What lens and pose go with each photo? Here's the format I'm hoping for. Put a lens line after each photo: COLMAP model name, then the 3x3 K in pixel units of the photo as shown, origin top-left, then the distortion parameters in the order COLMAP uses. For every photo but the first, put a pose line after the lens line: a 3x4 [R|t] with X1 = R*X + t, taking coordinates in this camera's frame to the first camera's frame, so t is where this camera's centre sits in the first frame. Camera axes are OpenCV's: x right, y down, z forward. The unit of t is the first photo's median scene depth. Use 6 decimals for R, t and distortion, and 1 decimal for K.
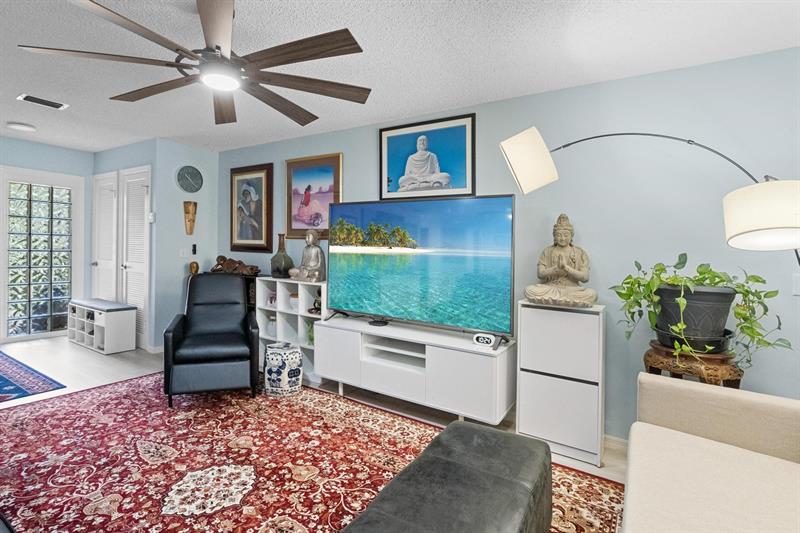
lens RADIAL K [[388.1, 0, 385.0], [0, 388.1, 253.8], [0, 0, 1]] dist [-0.000712, 0.000439]
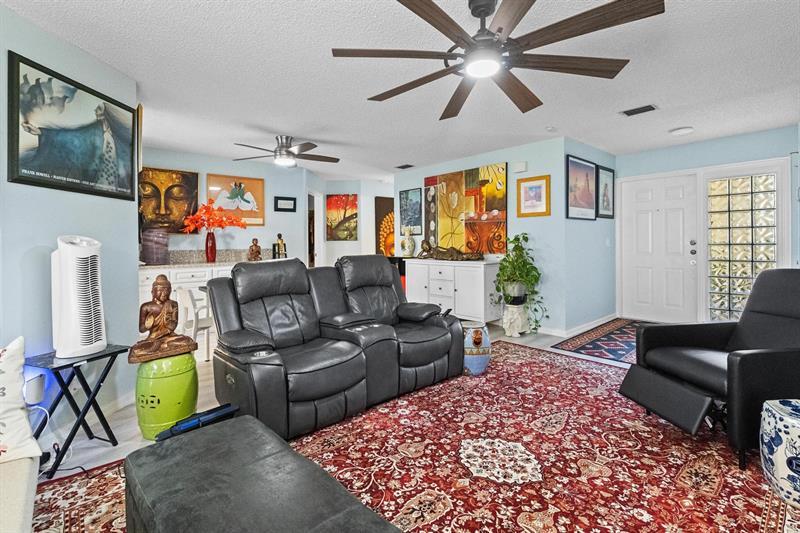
lens RADIAL K [[374.8, 0, 401.4], [0, 374.8, 246.3], [0, 0, 1]] dist [-0.000849, 0.000618]
pose [[-0.250189, -0.019209, -0.968006, 0.367424], [-0.008893, 0.999807, -0.017542, 0.034054], [0.968156, 0.004220, -0.250311, 0.611205]]
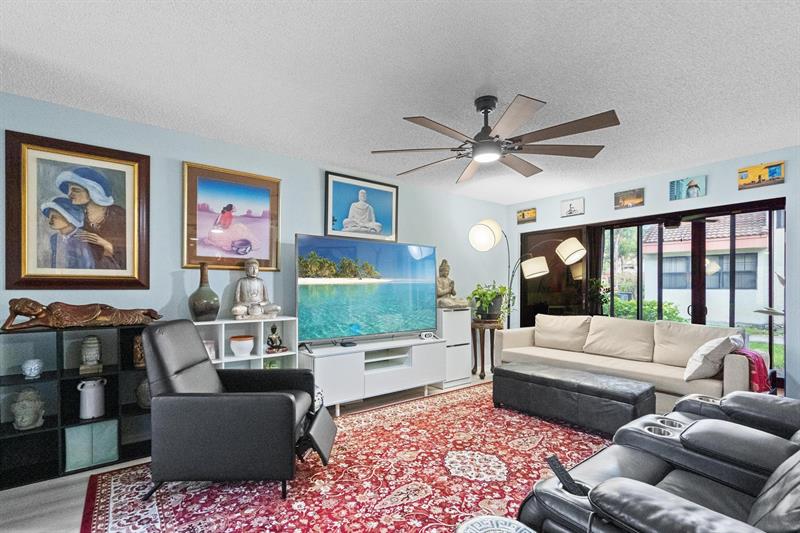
lens RADIAL K [[370.5, 0, 394.6], [0, 370.5, 287.1], [0, 0, 1]] dist [-0.001767, 0.000408]
pose [[0.331055, -0.031844, 0.943074, -1.030804], [0.020987, 0.999432, 0.026380, -0.017920], [-0.943378, 0.011059, 0.331535, 0.513192]]
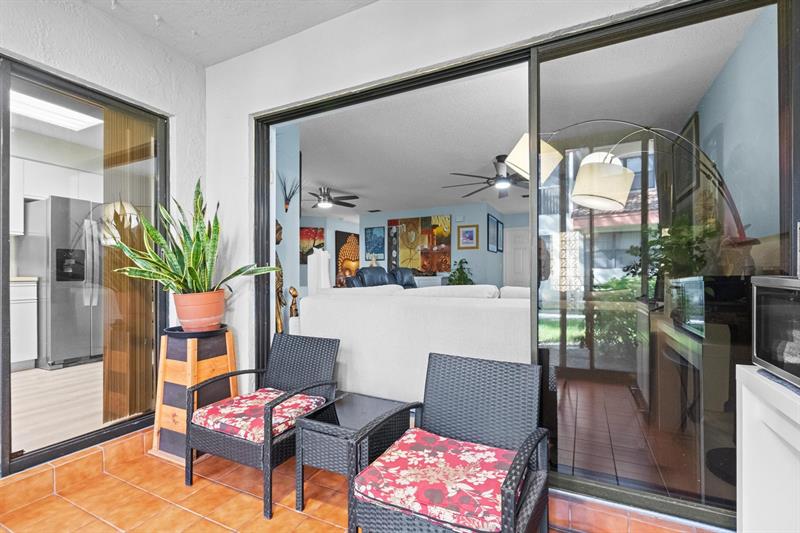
lens RADIAL K [[363.7, 0, 400.9], [0, 363.7, 271.8], [0, 0, 1]] dist [-0.002649, 0.000277]
pose [[0.124108, -0.042063, -0.991377, 1.094246], [-0.004158, 0.999070, -0.042910, 0.137242], [0.992260, 0.009448, 0.123818, 0.019670]]
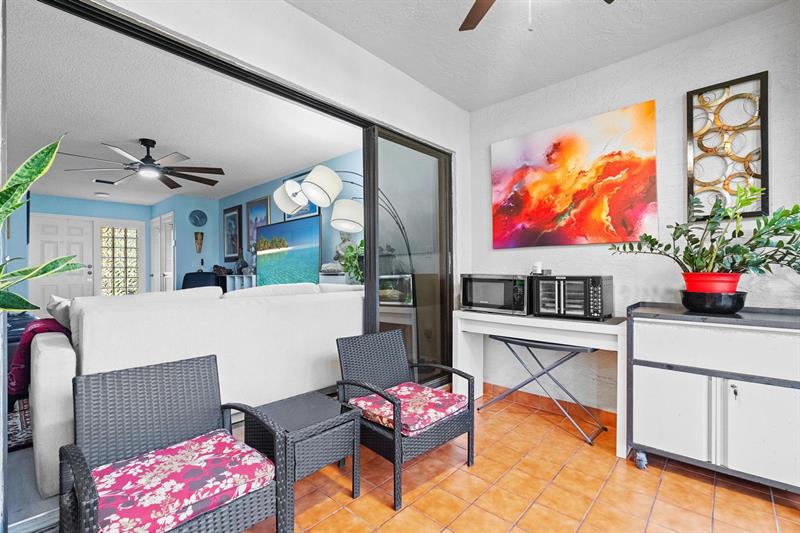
lens RADIAL K [[359.9, 0, 400.0], [0, 359.9, 266.5], [0, 0, 1]] dist [-0.005732, 0.000220]
pose [[0.987133, -0.044581, -0.153560, 0.781543], [0.039674, 0.998604, -0.034875, 0.132385], [0.154900, 0.028334, 0.987524, -0.478945]]
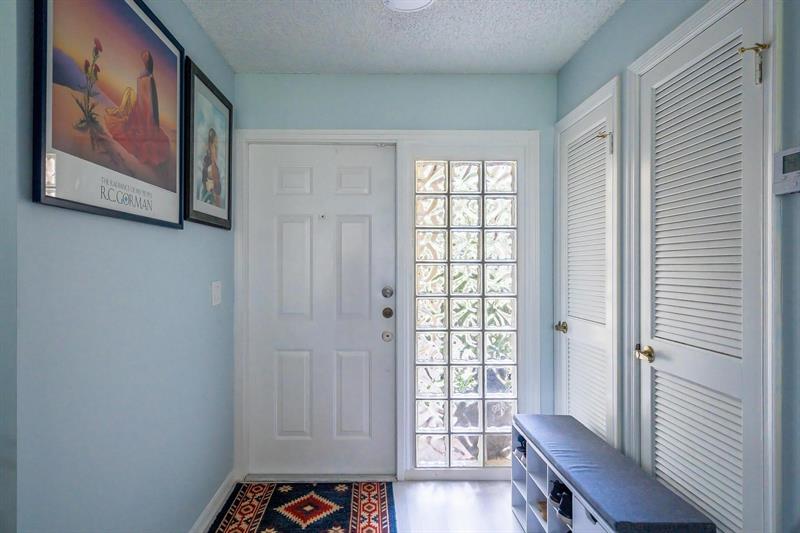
lens RADIAL K [[472.7, 0, 386.3], [0, 472.7, 266.7], [0, 0, 1]] dist [0.003357, 0.001144]
pose [[0.566427, -0.027217, -0.823663, -0.686713], [0.001708, 0.999491, -0.031852, -0.038640], [0.824110, 0.016636, 0.566185, 0.877051]]
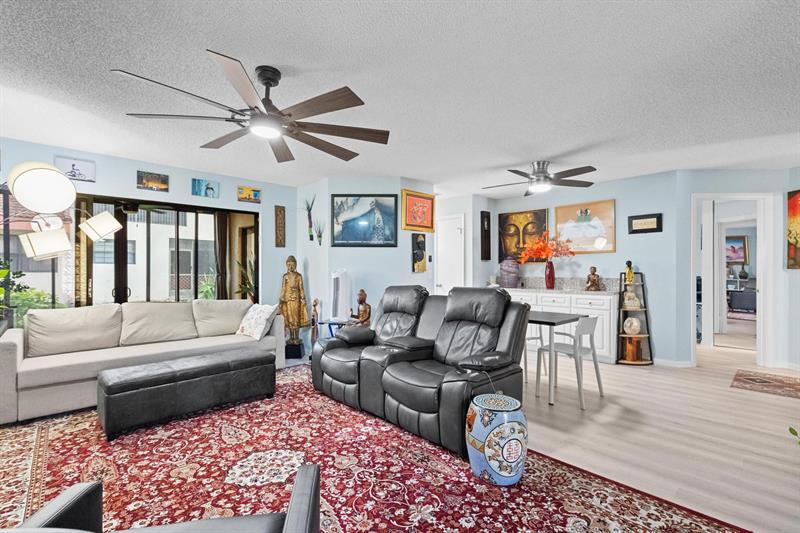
lens RADIAL K [[363.7, 0, 400.9], [0, 363.7, 271.8], [0, 0, 1]] dist [-0.002649, 0.000277]
pose [[-0.974498, -0.033000, 0.221956, -0.654071], [-0.028577, 0.999324, 0.023109, -0.015884], [-0.222568, 0.016177, -0.974783, 1.212160]]
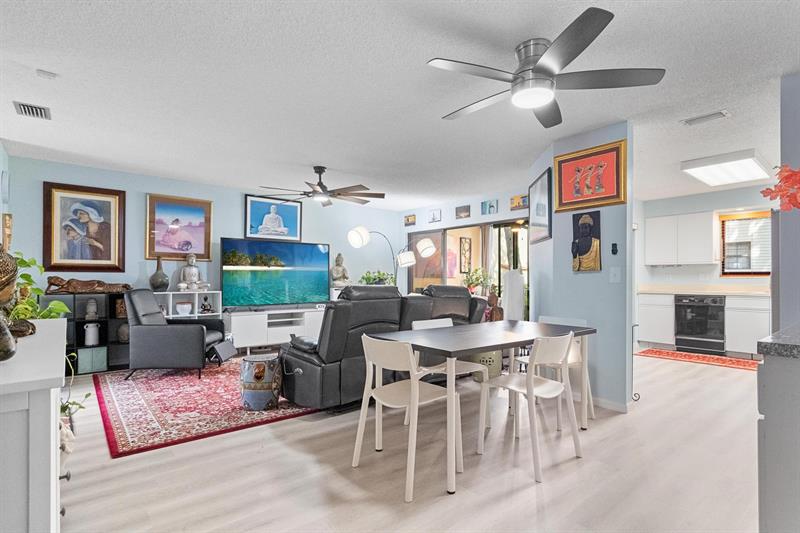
lens RADIAL K [[407.6, 0, 401.8], [0, 407.6, 276.0], [0, 0, 1]] dist [0.004100, -0.000126]
pose [[0.287684, -0.026084, 0.957370, -1.603587], [0.018029, 0.999599, 0.021817, -0.002875], [-0.957556, 0.010985, 0.288039, -0.132311]]
